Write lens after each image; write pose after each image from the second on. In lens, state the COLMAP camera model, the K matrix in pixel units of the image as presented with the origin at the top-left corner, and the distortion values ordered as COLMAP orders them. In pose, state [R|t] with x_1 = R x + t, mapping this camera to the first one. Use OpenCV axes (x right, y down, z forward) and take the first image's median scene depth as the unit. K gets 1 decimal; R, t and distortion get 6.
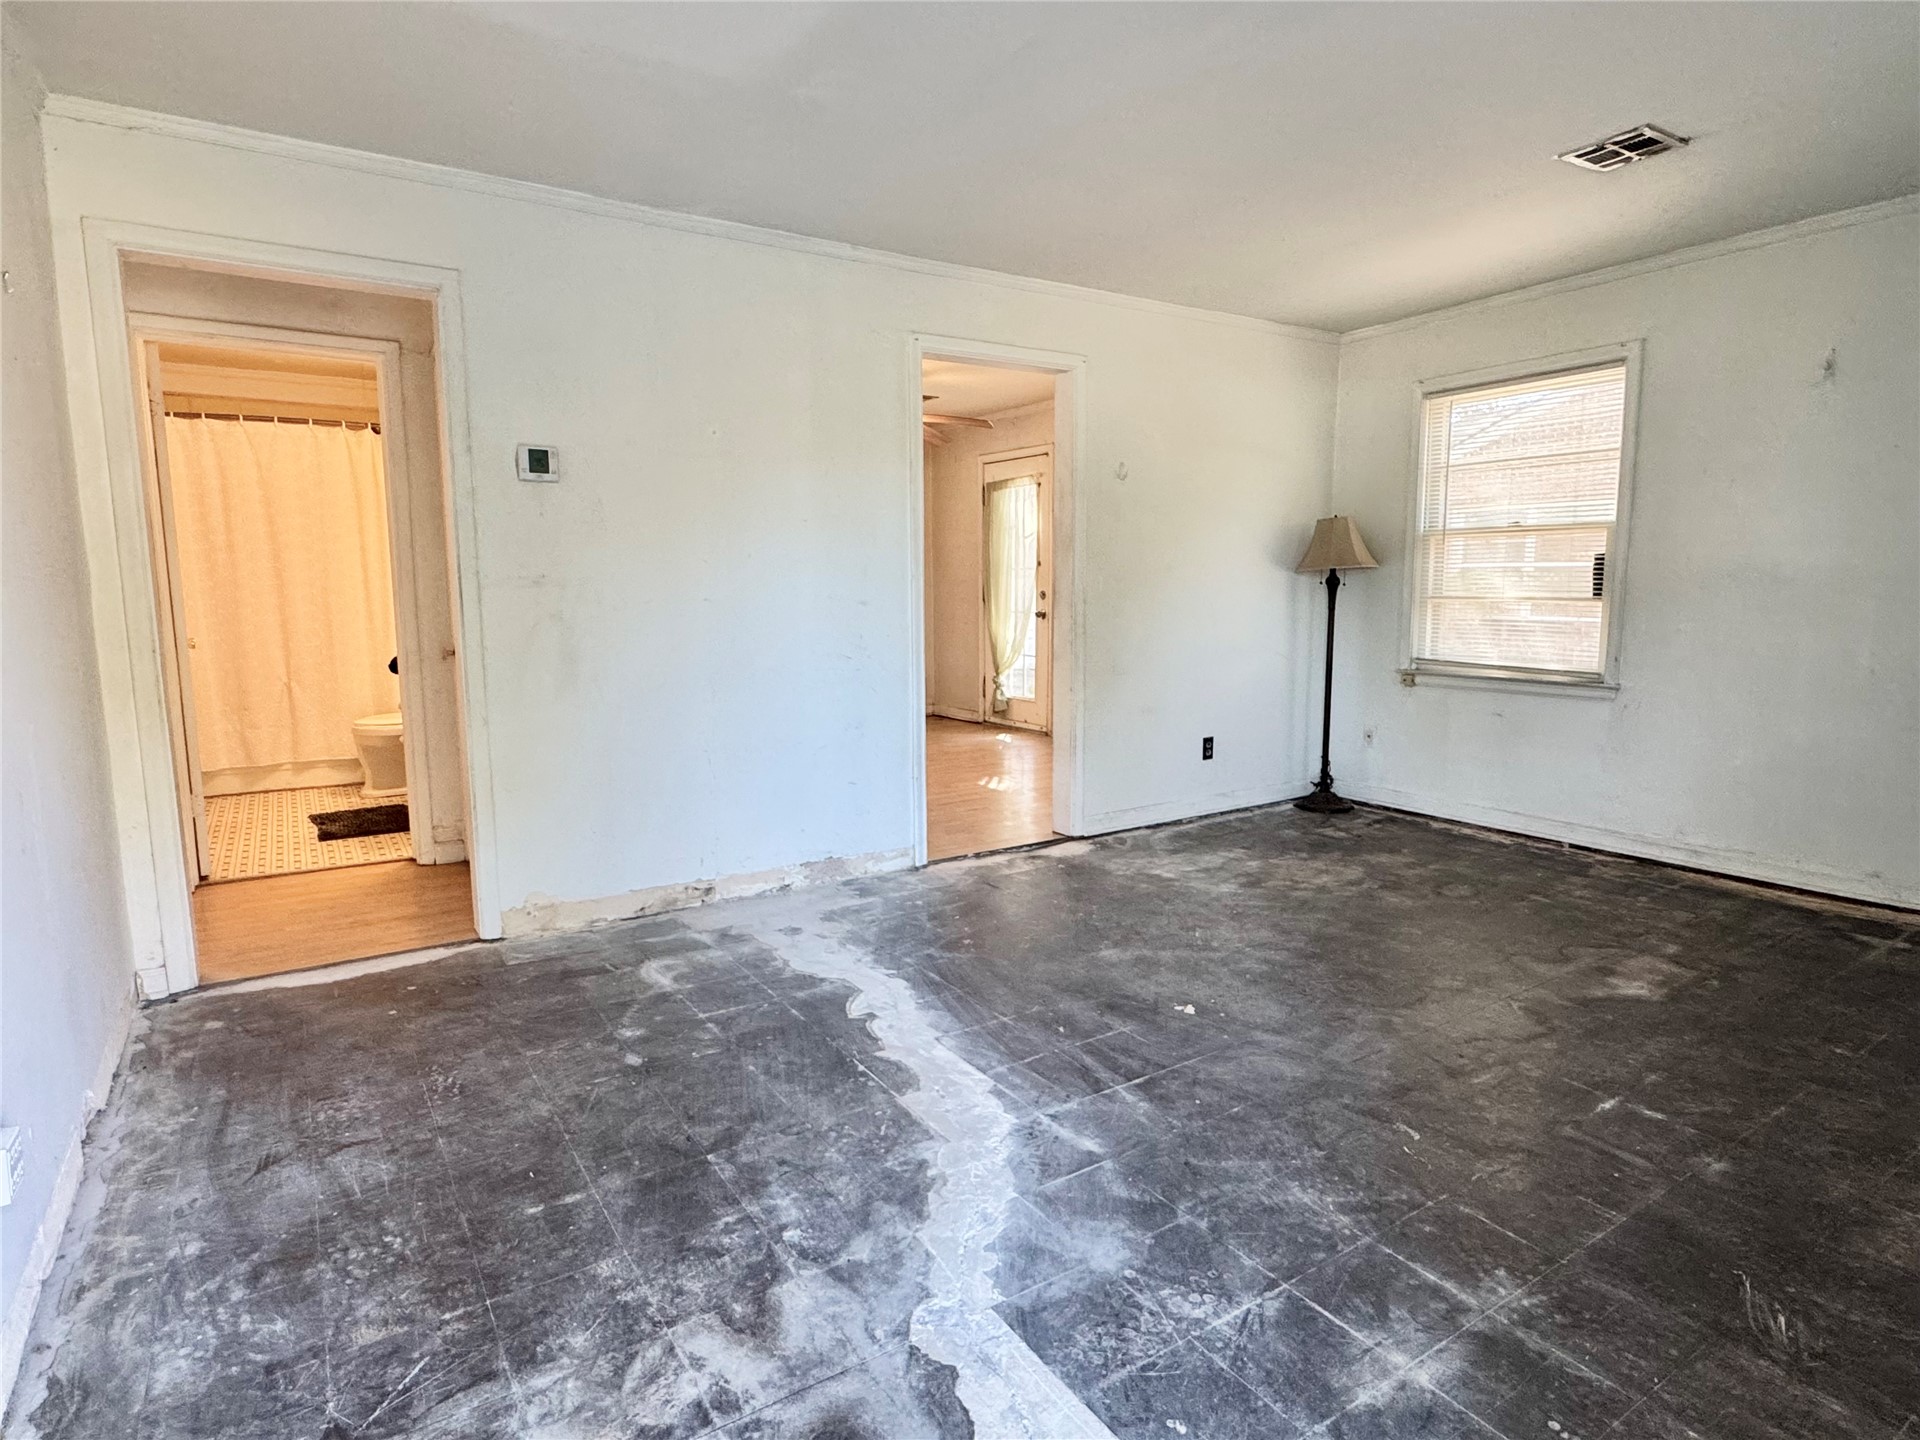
lens RADIAL K [[1047.6, 0, 963.6], [0, 1047.6, 719.2], [0, 0, 1]] dist [-0.002616, 0.001469]
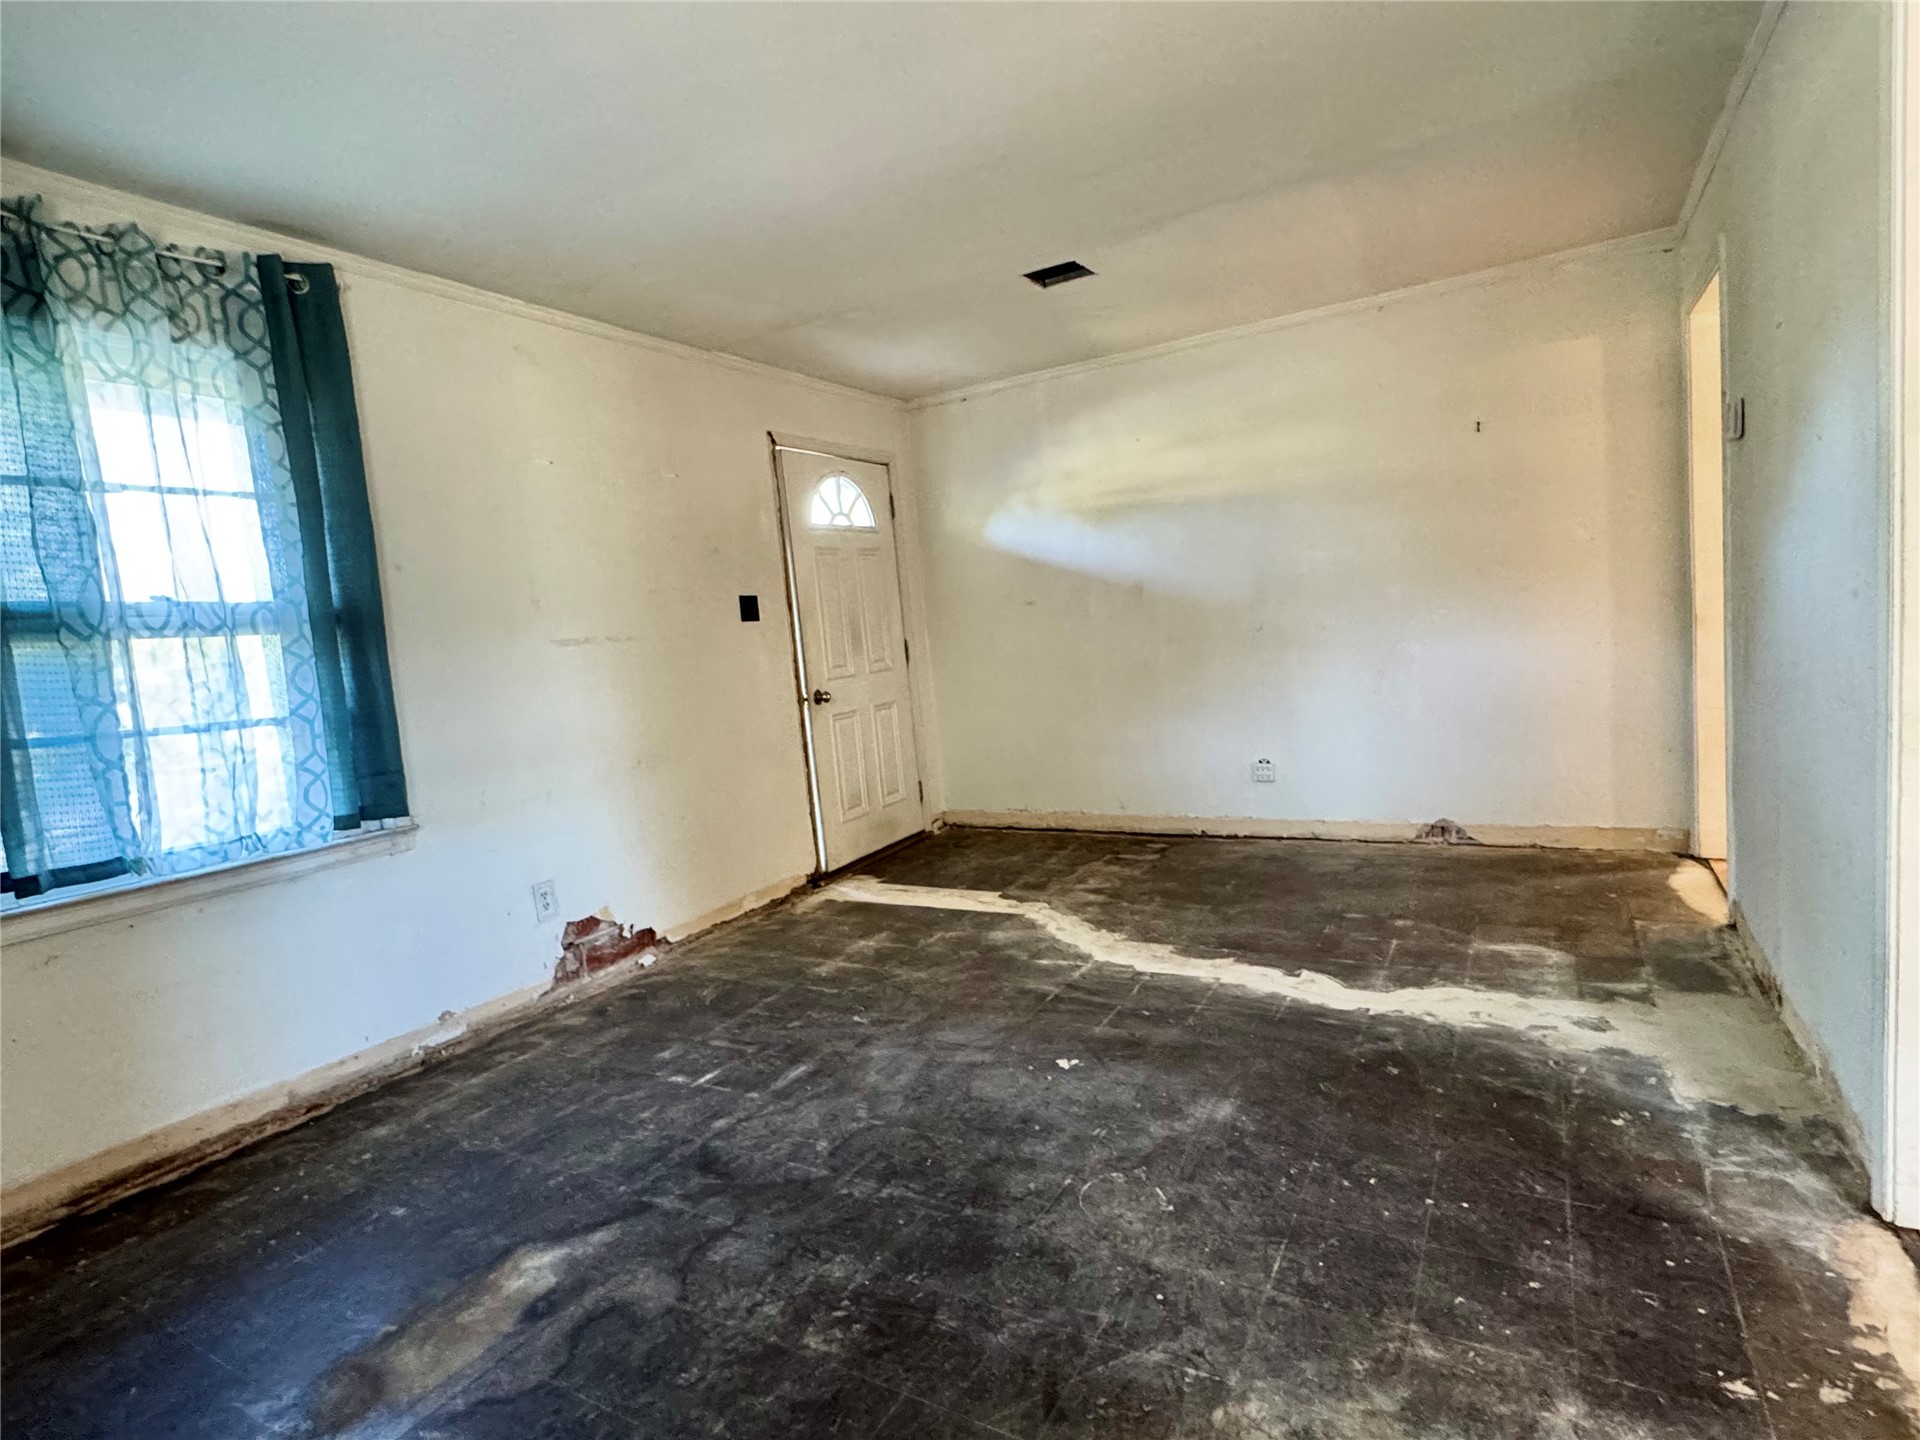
lens RADIAL K [[981.4, 0, 958.0], [0, 981.4, 716.5], [0, 0, 1]] dist [-0.003295, 0.000184]
pose [[-0.892846, 0.127984, -0.431793, 0.647118], [0.034909, 0.975553, 0.216972, -0.231238], [0.449007, 0.178649, -0.875487, 1.679189]]
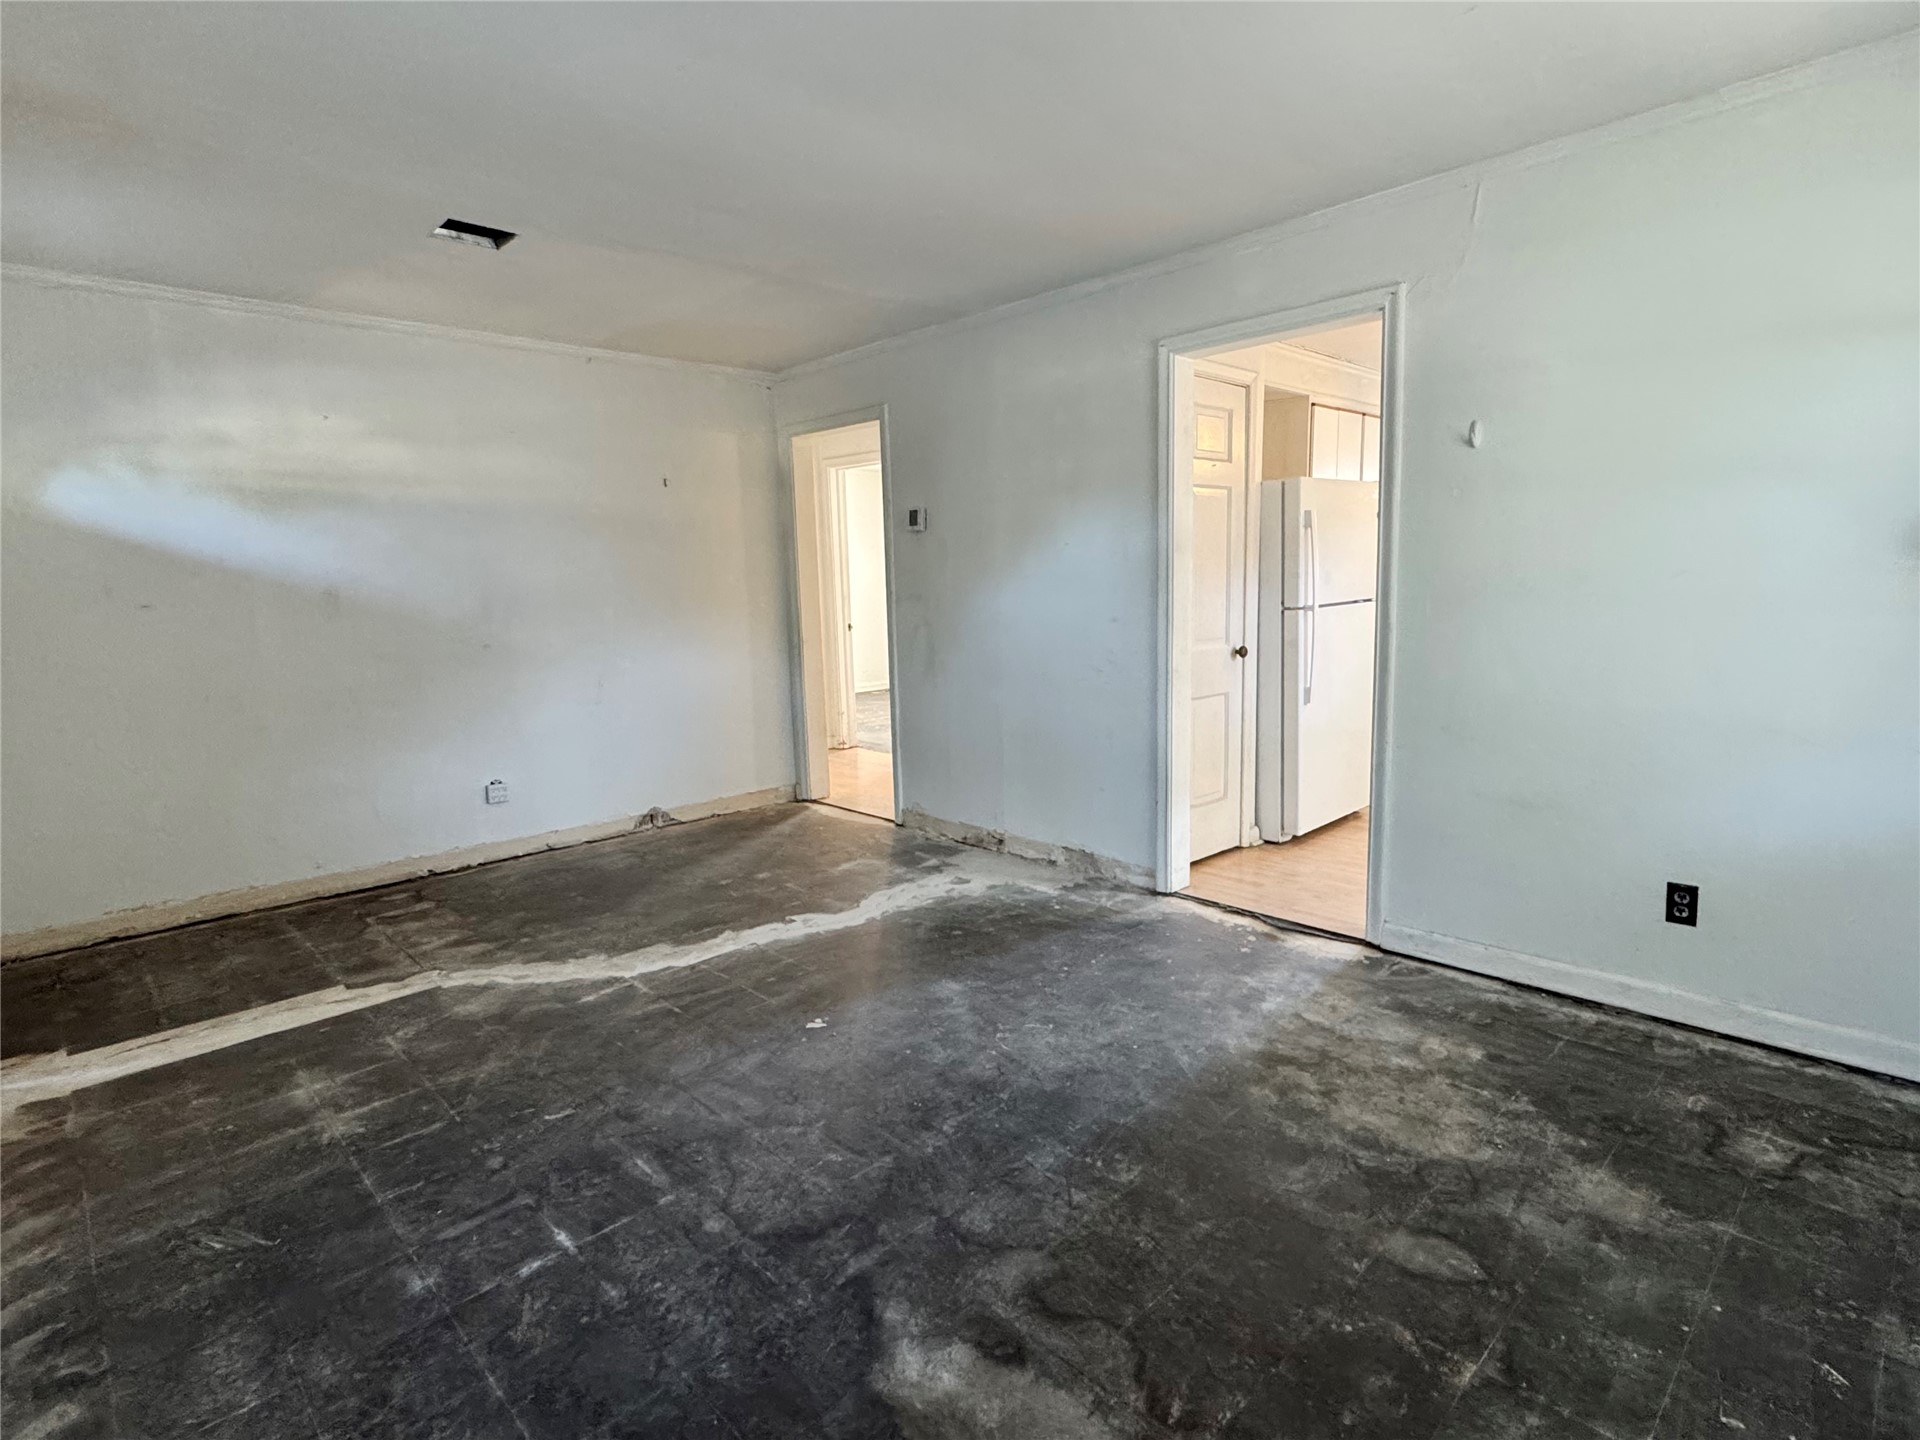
lens RADIAL K [[981.4, 0, 958.0], [0, 981.4, 716.5], [0, 0, 1]] dist [-0.003295, 0.000184]
pose [[0.181645, 0.138523, -0.973559, 1.153188], [-0.104629, 0.987131, 0.120932, -0.162563], [0.977782, 0.079895, 0.193801, 0.919436]]
